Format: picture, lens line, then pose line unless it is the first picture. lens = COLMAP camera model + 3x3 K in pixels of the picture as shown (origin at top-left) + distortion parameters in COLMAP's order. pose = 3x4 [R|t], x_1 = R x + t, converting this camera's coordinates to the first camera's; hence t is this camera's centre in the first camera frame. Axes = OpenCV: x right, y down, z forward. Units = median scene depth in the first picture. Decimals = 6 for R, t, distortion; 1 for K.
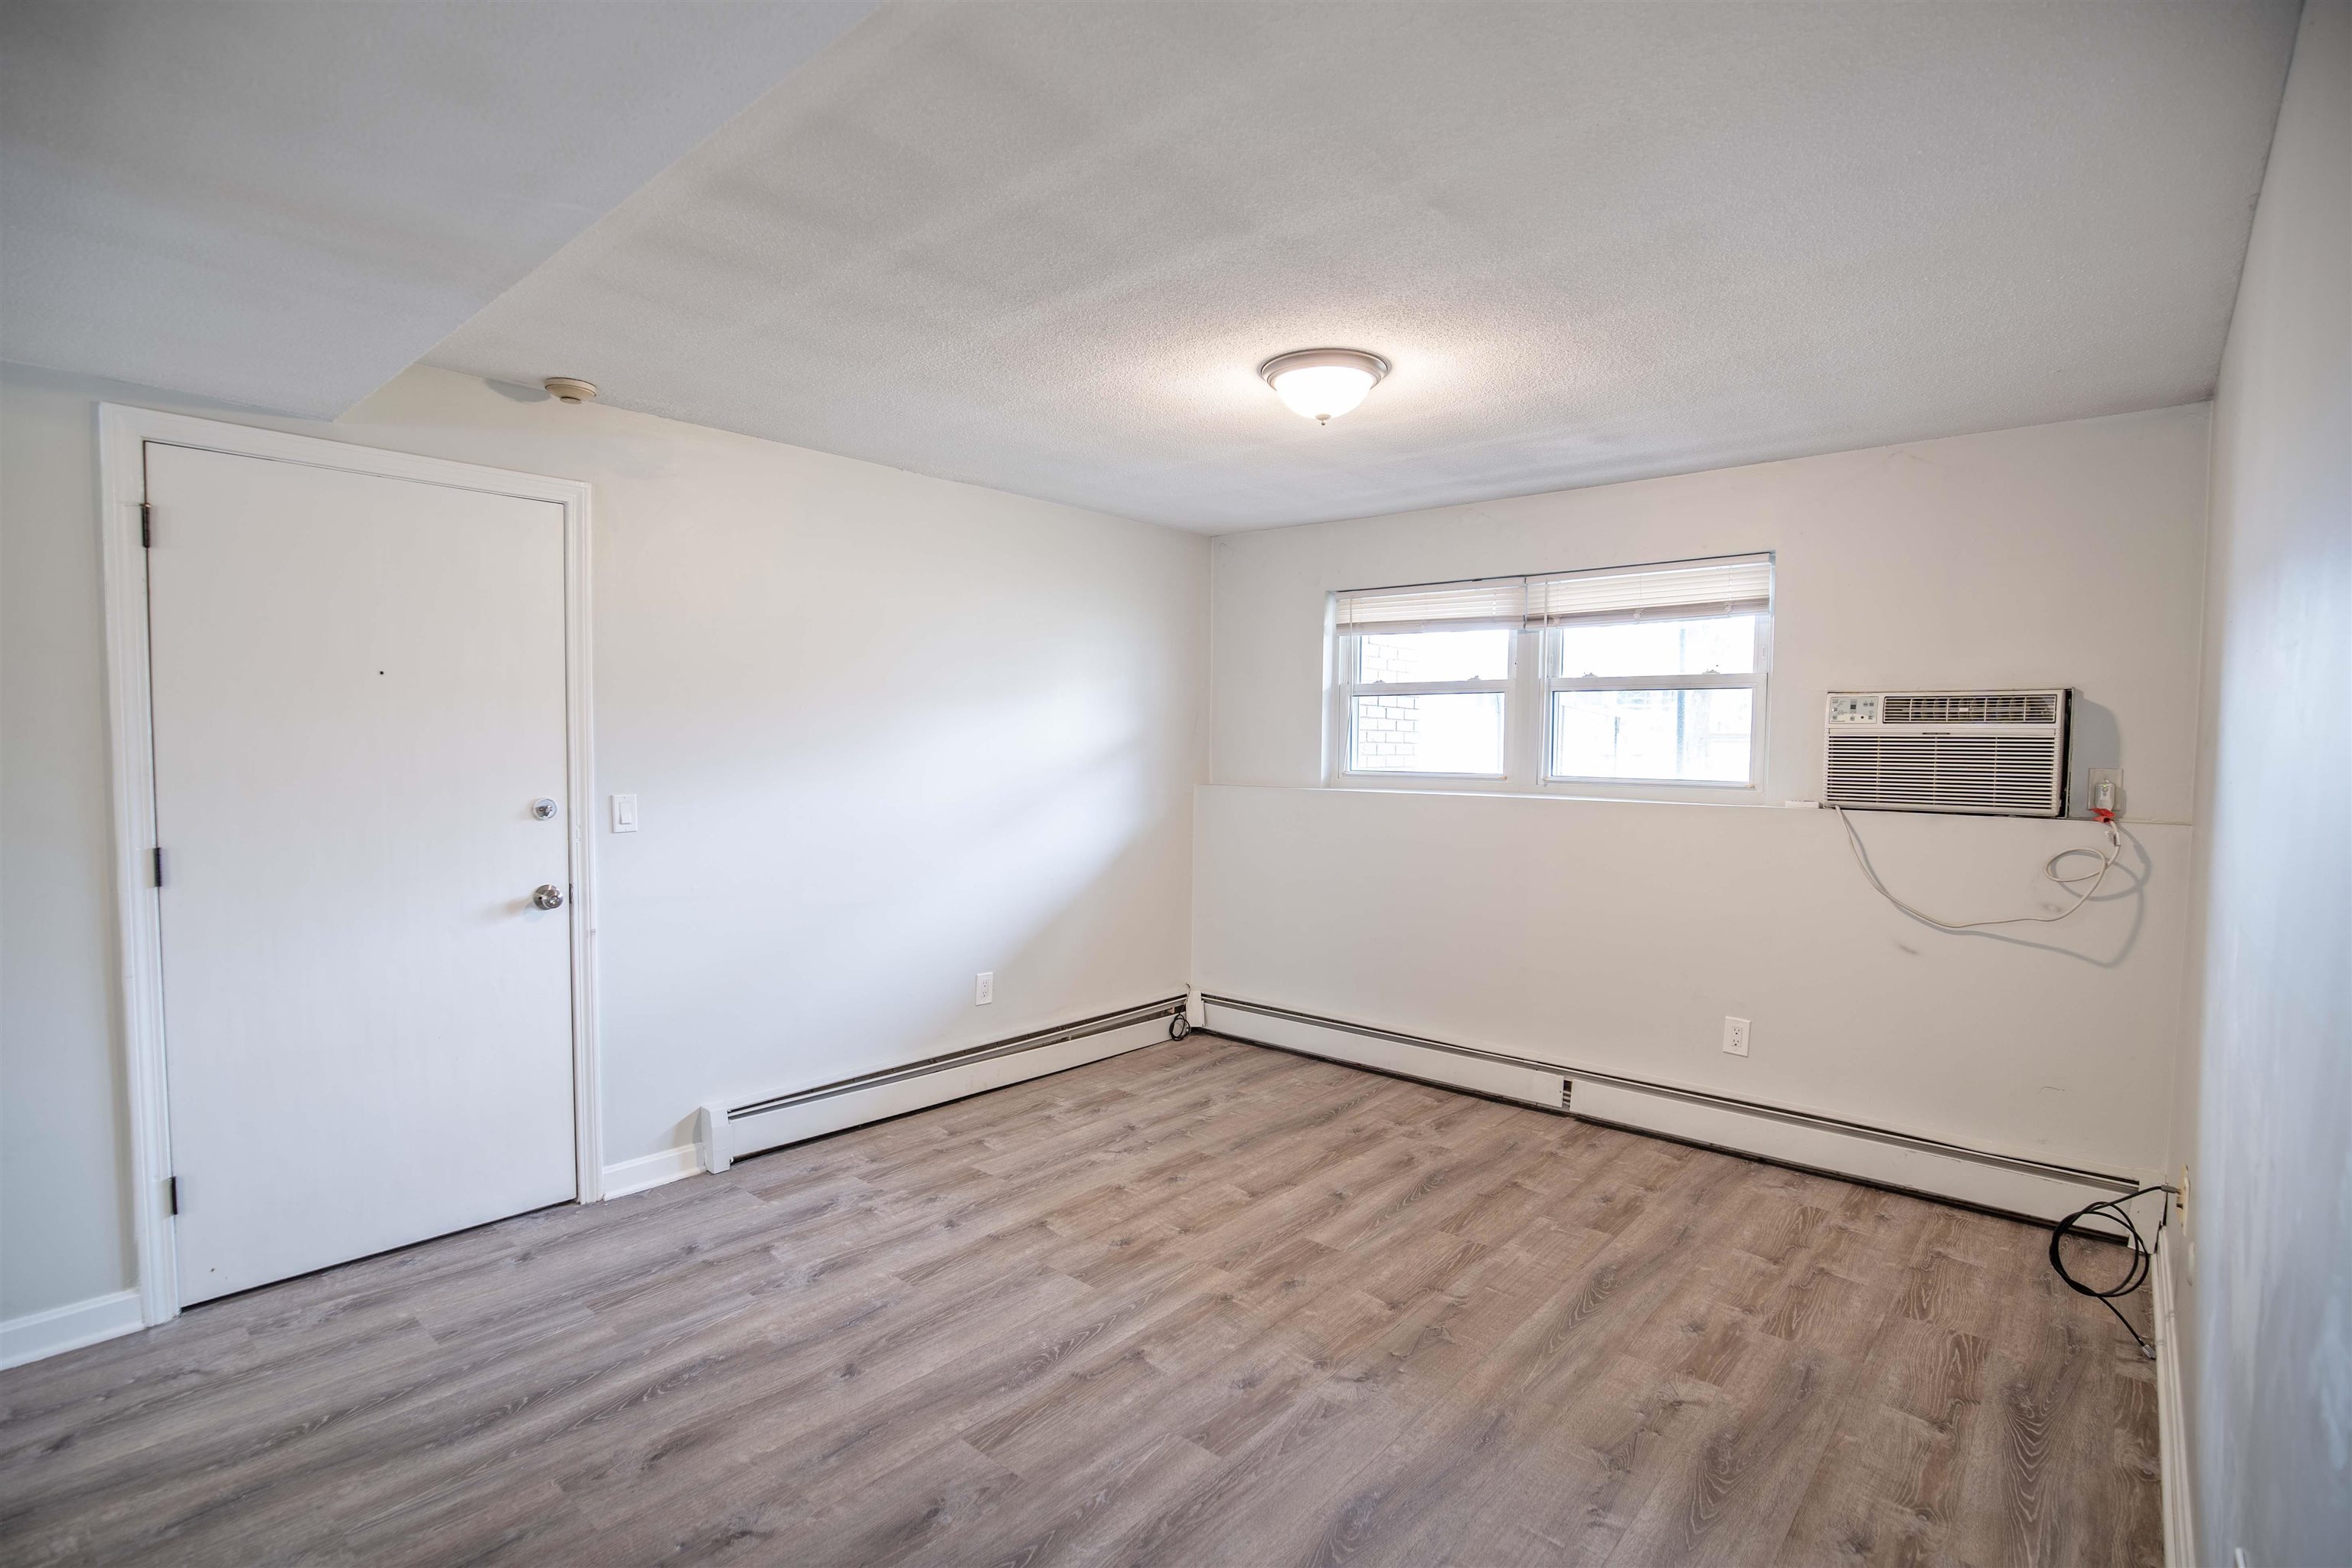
lens RADIAL K [[1117.0, 0, 1176.0], [0, 1117.0, 784.0], [0, 0, 1]] dist [-0.027248, 0.000125]
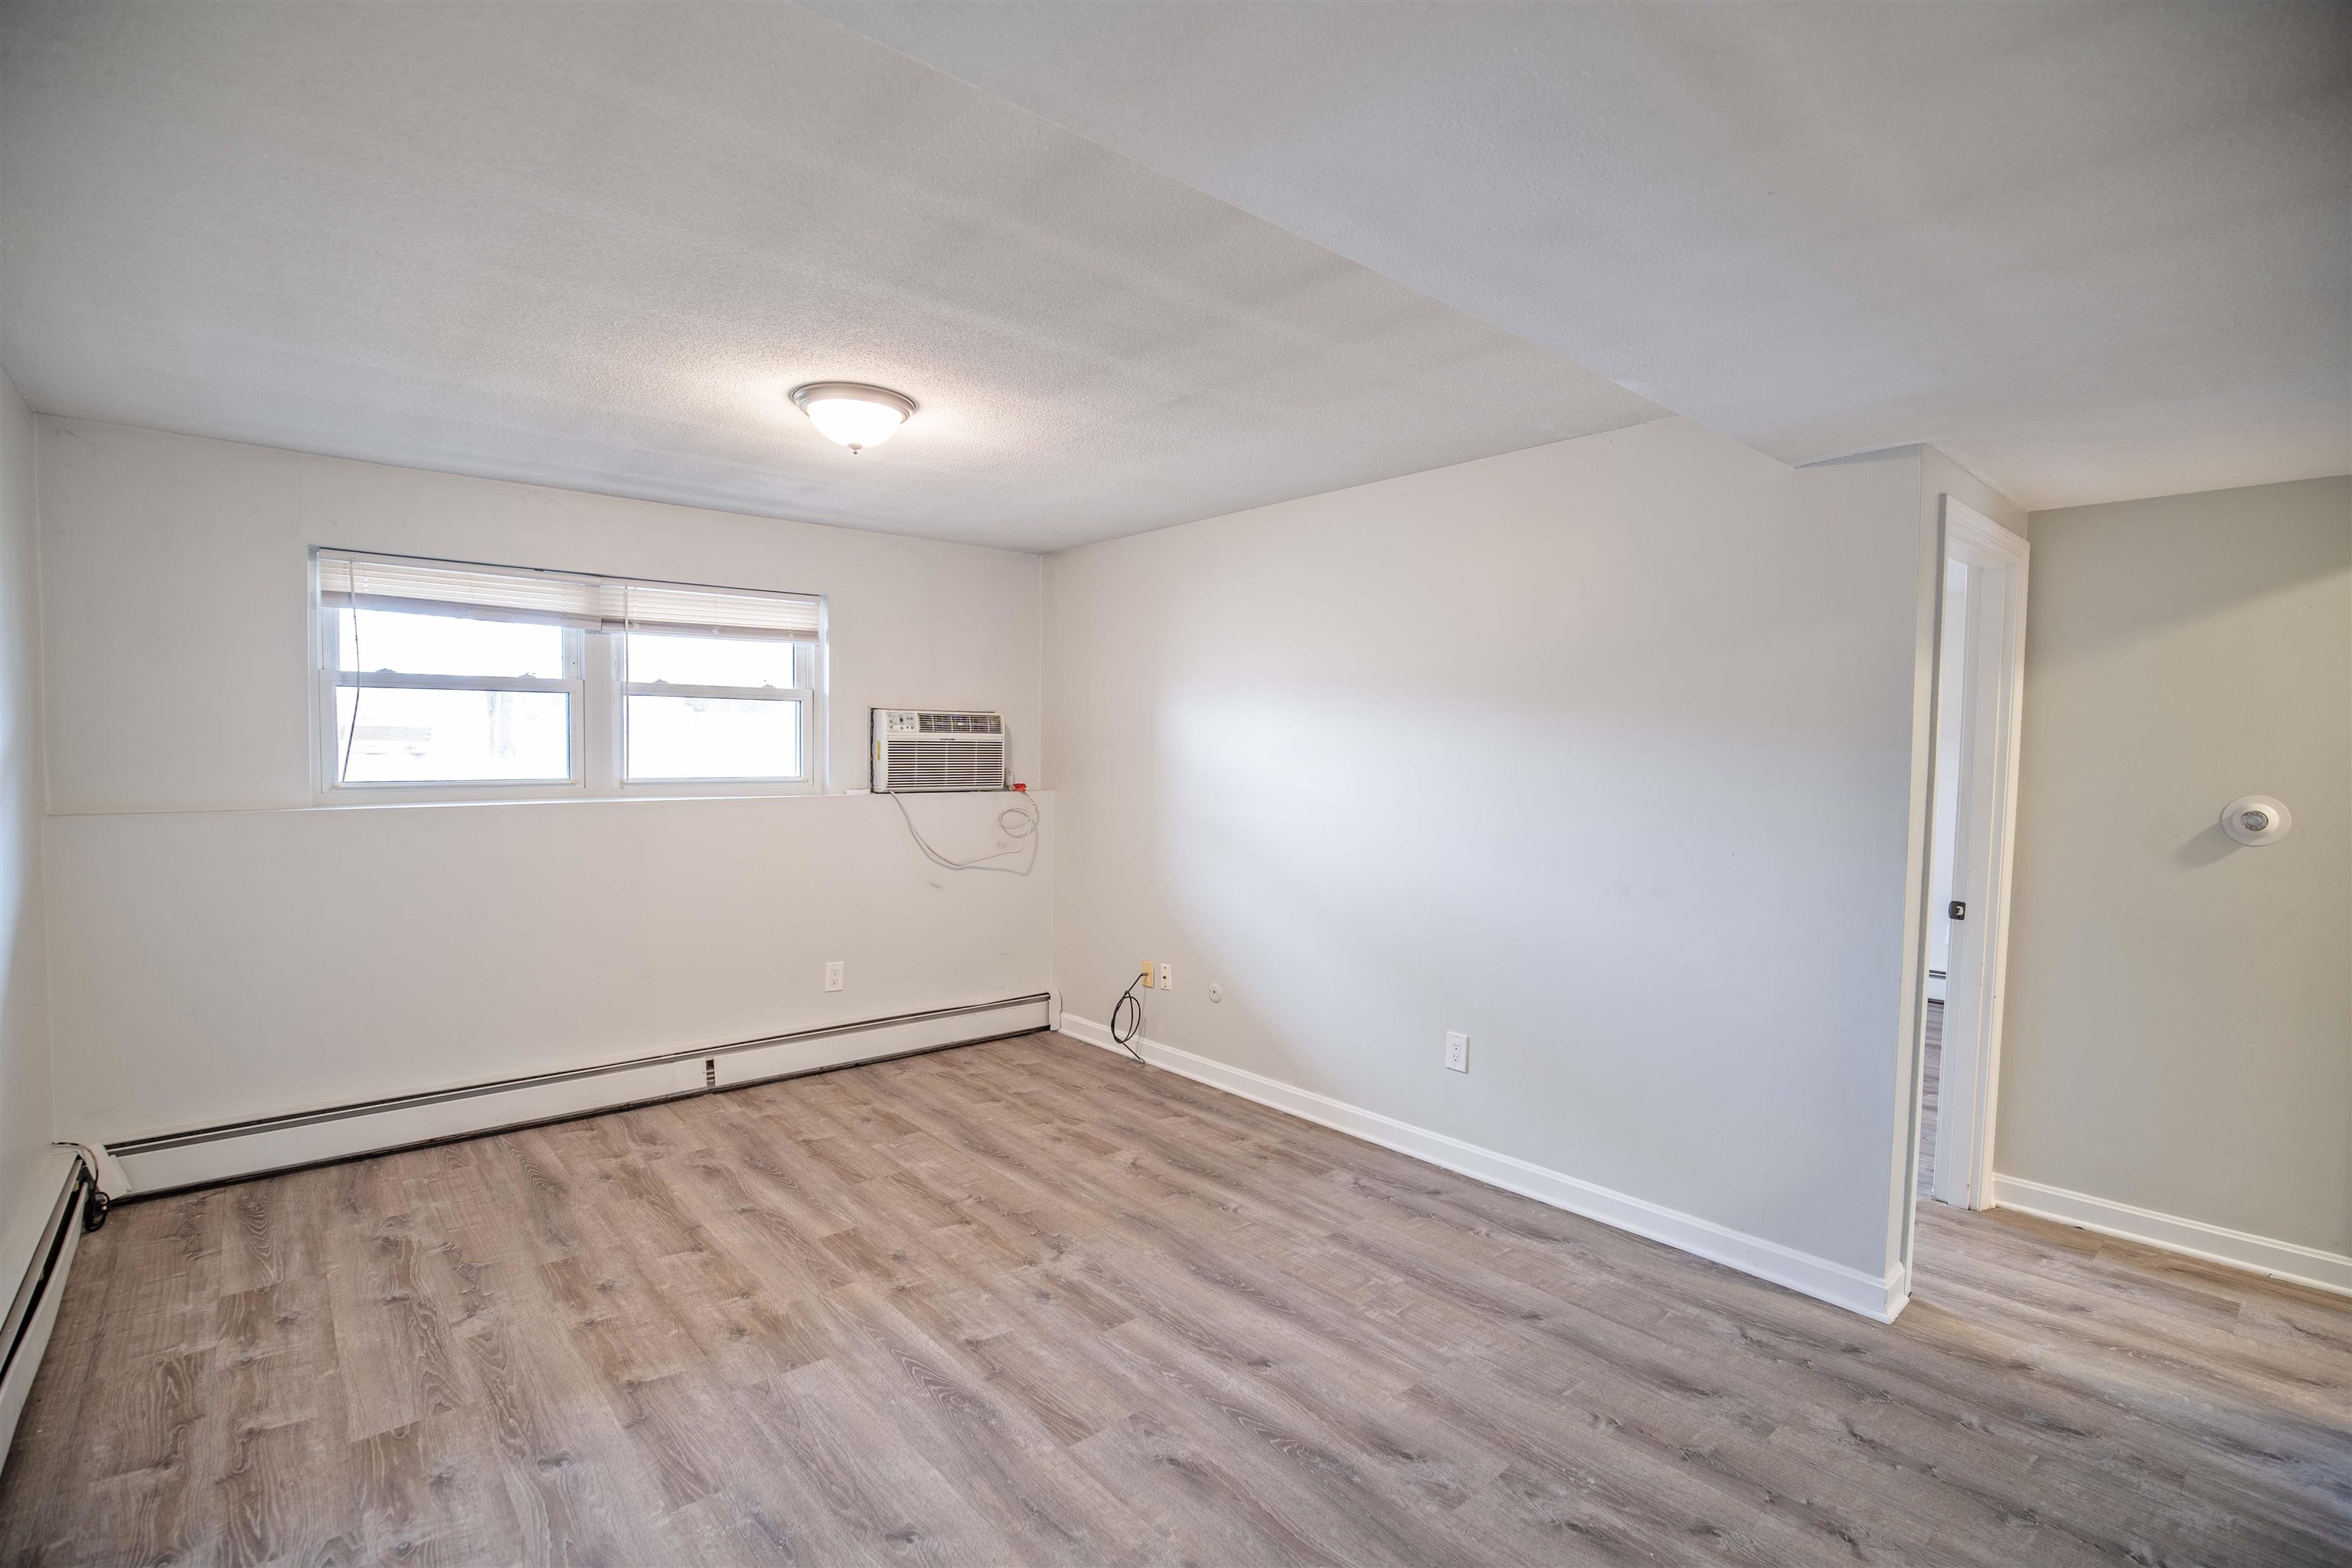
lens RADIAL K [[1085.4, 0, 1168.6], [0, 1085.4, 779.4], [0, 0, 1]] dist [-0.025182, 0.000420]
pose [[0.145001, -0.040208, 0.988614, -0.734699], [0.030118, 0.998890, 0.036209, -0.035576], [-0.988973, 0.024525, 0.146051, 0.484869]]
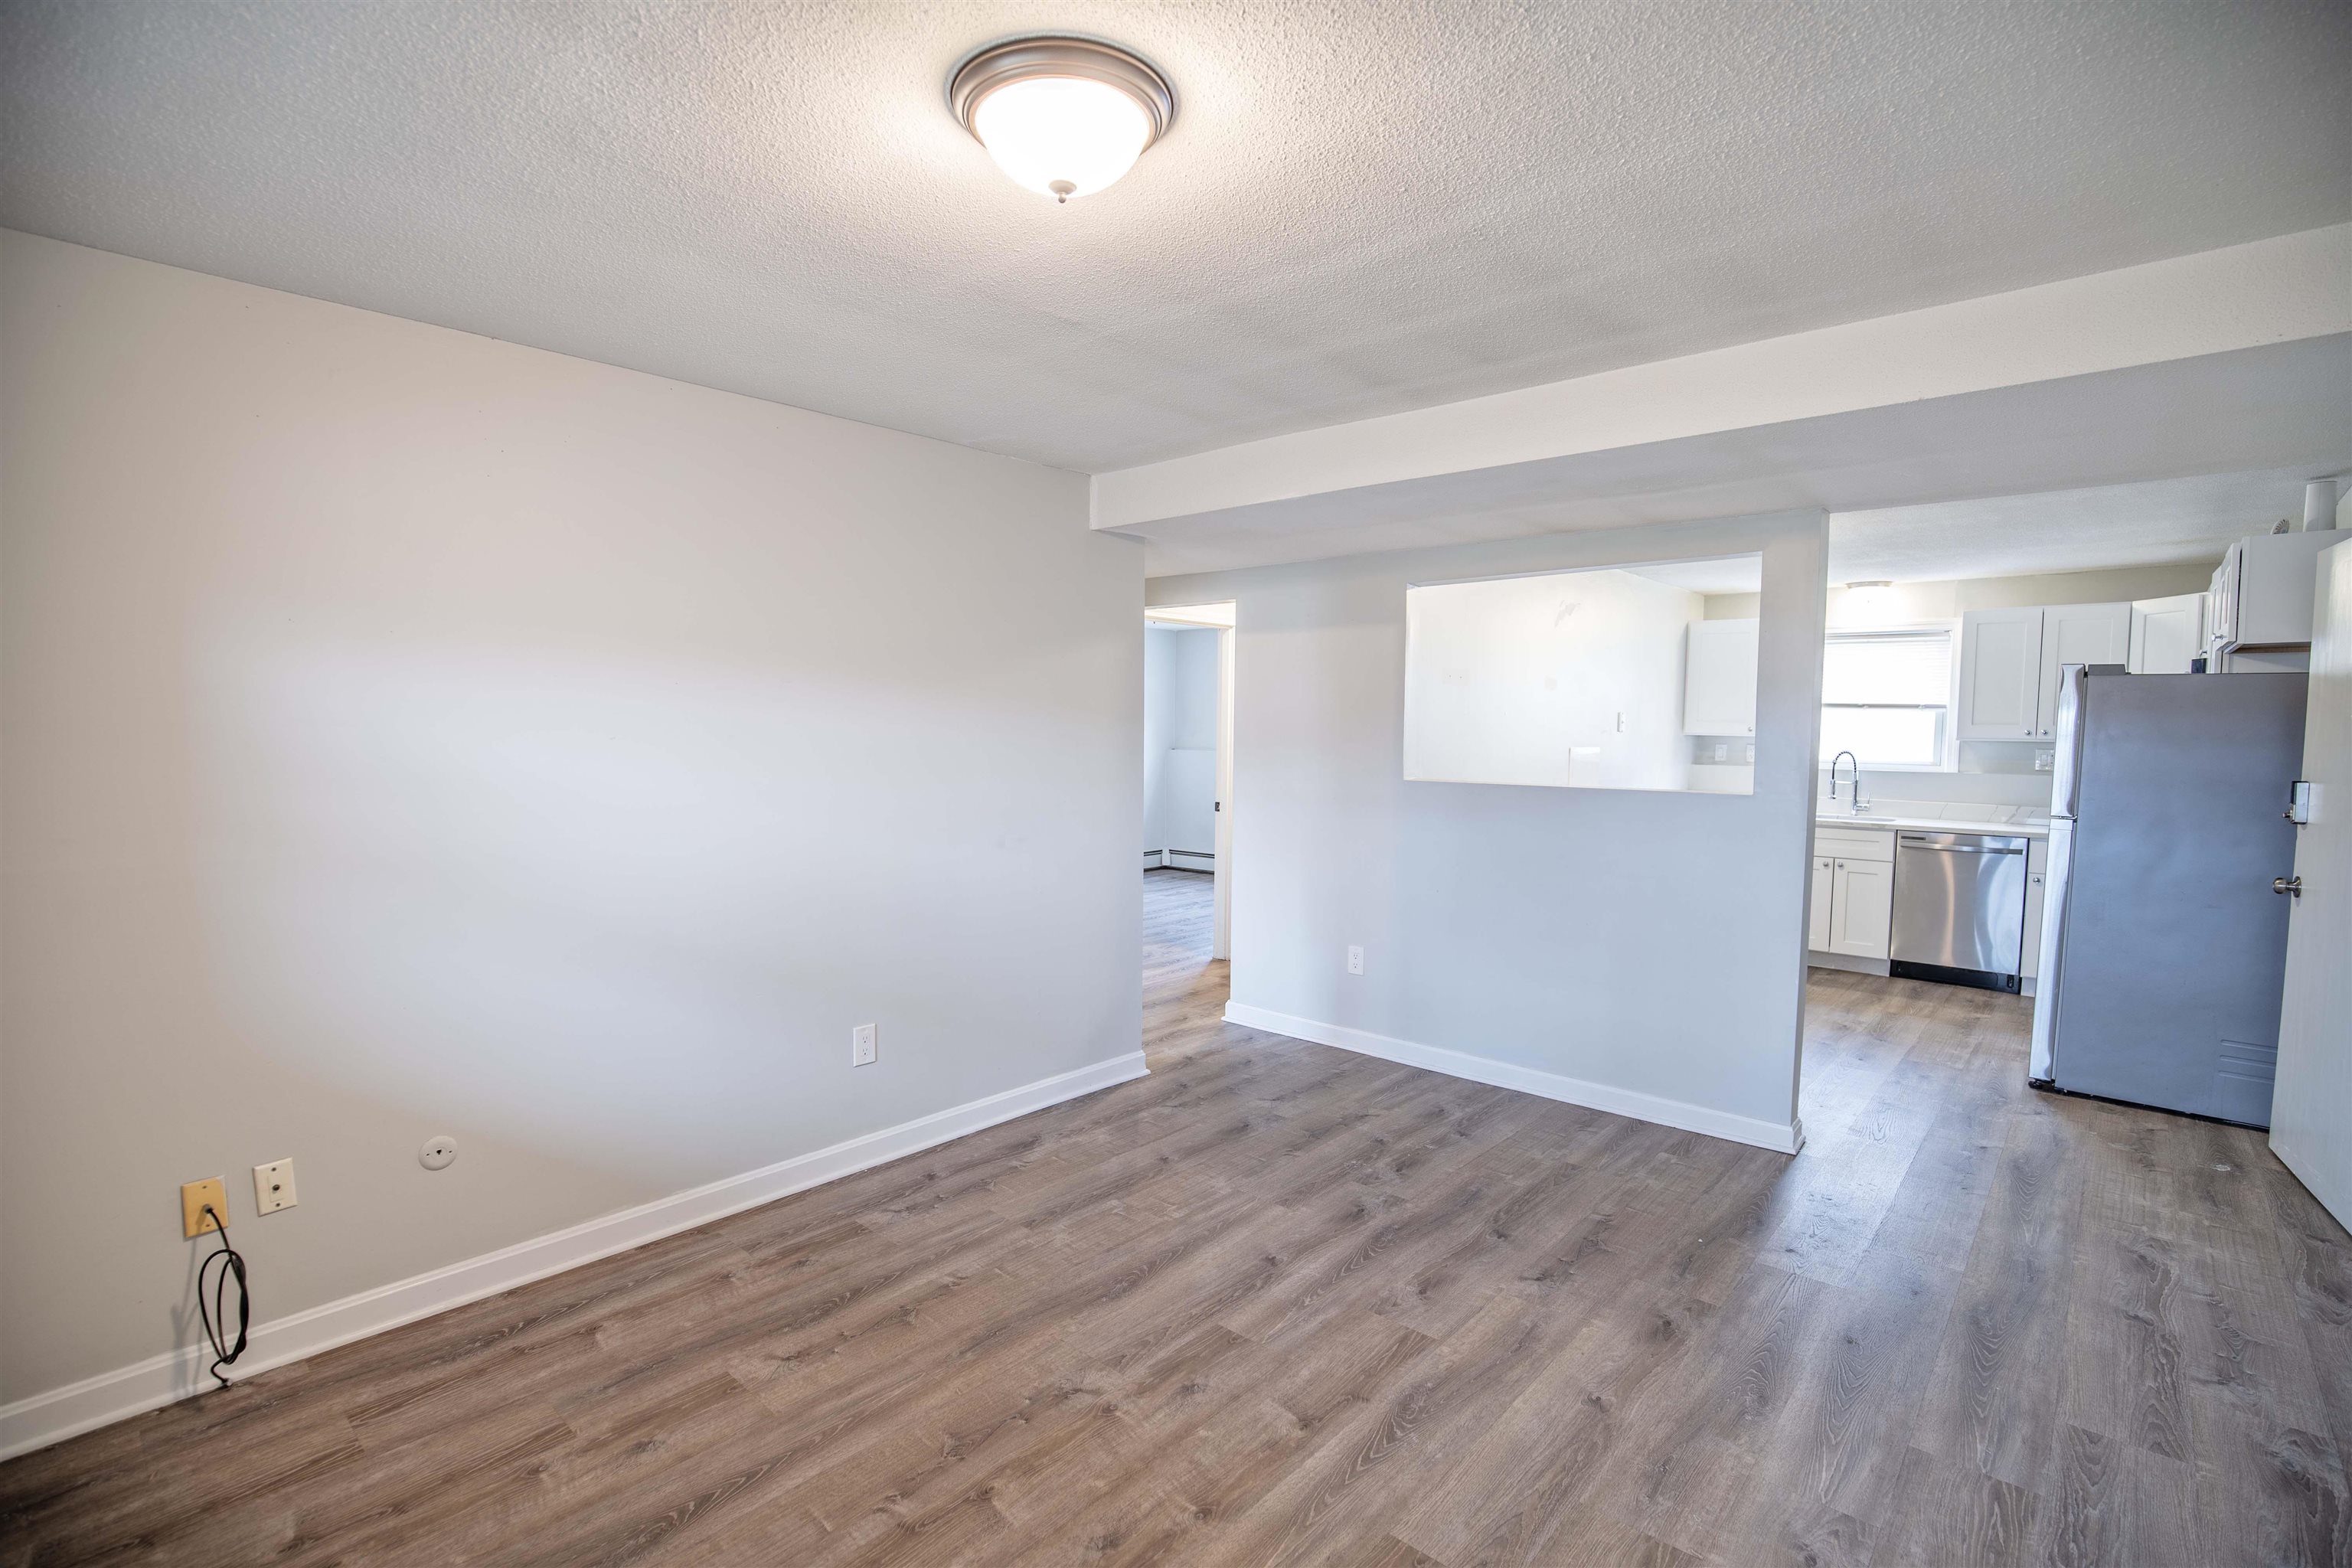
lens RADIAL K [[1085.4, 0, 1168.6], [0, 1085.4, 779.4], [0, 0, 1]] dist [-0.025182, 0.000420]
pose [[-0.999563, -0.018515, 0.023058, 0.050404], [-0.016306, 0.995575, 0.092549, -0.069800], [-0.024669, 0.092133, -0.995441, 1.359863]]
